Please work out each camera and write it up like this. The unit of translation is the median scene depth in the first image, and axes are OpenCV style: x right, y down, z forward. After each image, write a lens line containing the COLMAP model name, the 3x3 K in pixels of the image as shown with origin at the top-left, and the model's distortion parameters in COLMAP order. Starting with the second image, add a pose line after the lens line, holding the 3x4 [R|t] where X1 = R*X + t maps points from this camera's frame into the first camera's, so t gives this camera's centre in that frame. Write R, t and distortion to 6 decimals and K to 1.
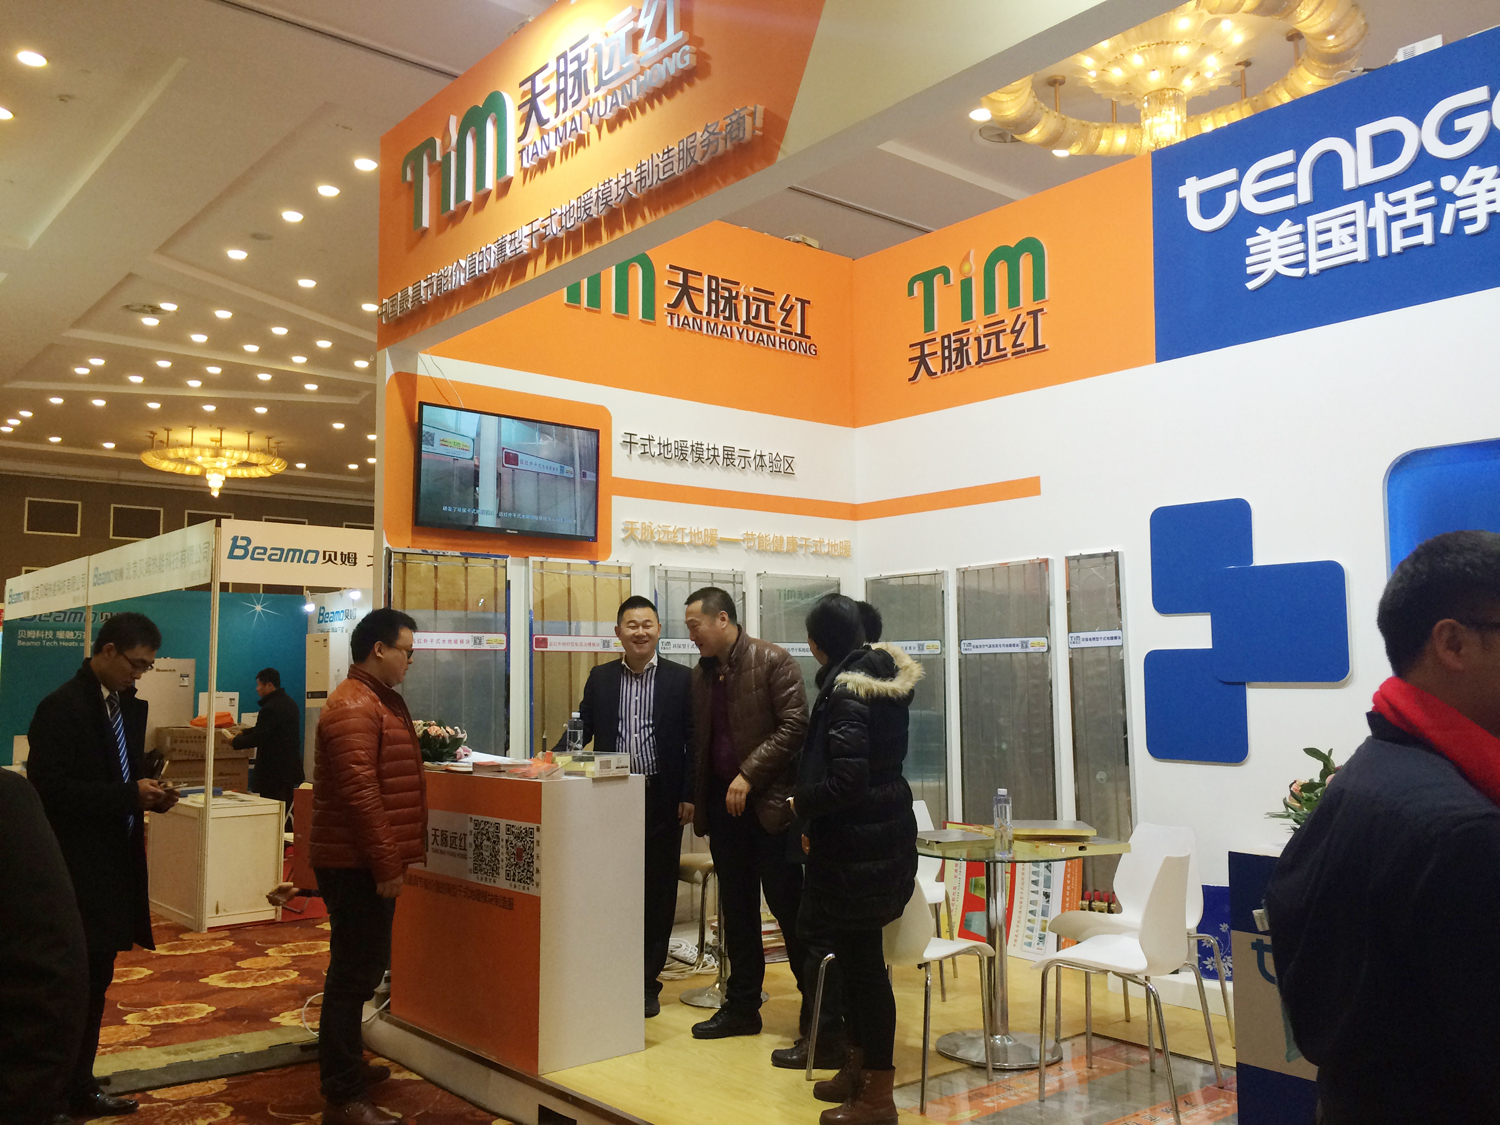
lens RADIAL K [[1268.5, 0, 750.0], [0, 1268.5, 562.5], [0, 0, 1]] dist [0.070959, -0.084965]
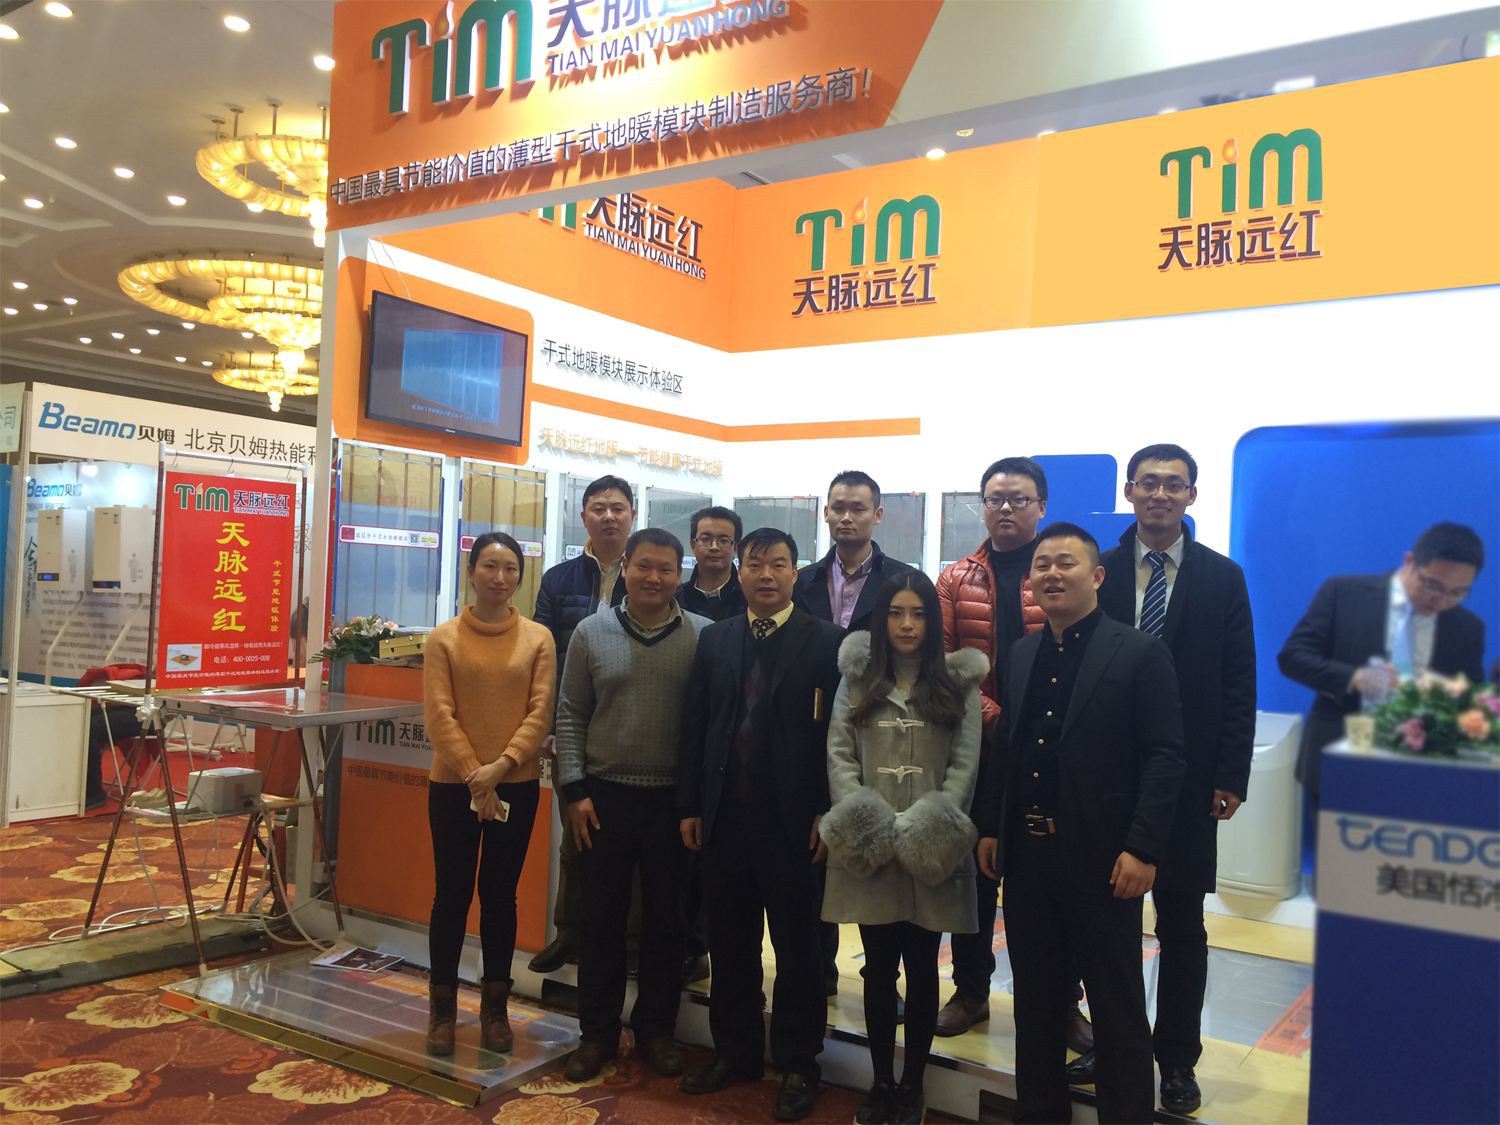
lens RADIAL K [[1268.5, 0, 750.0], [0, 1268.5, 562.5], [0, 0, 1]] dist [0.070959, -0.084965]
pose [[0.960479, 0.052736, 0.273312, -0.210611], [-0.072618, 0.995359, 0.063139, -0.001574], [-0.268714, -0.080491, 0.959851, -0.027987]]
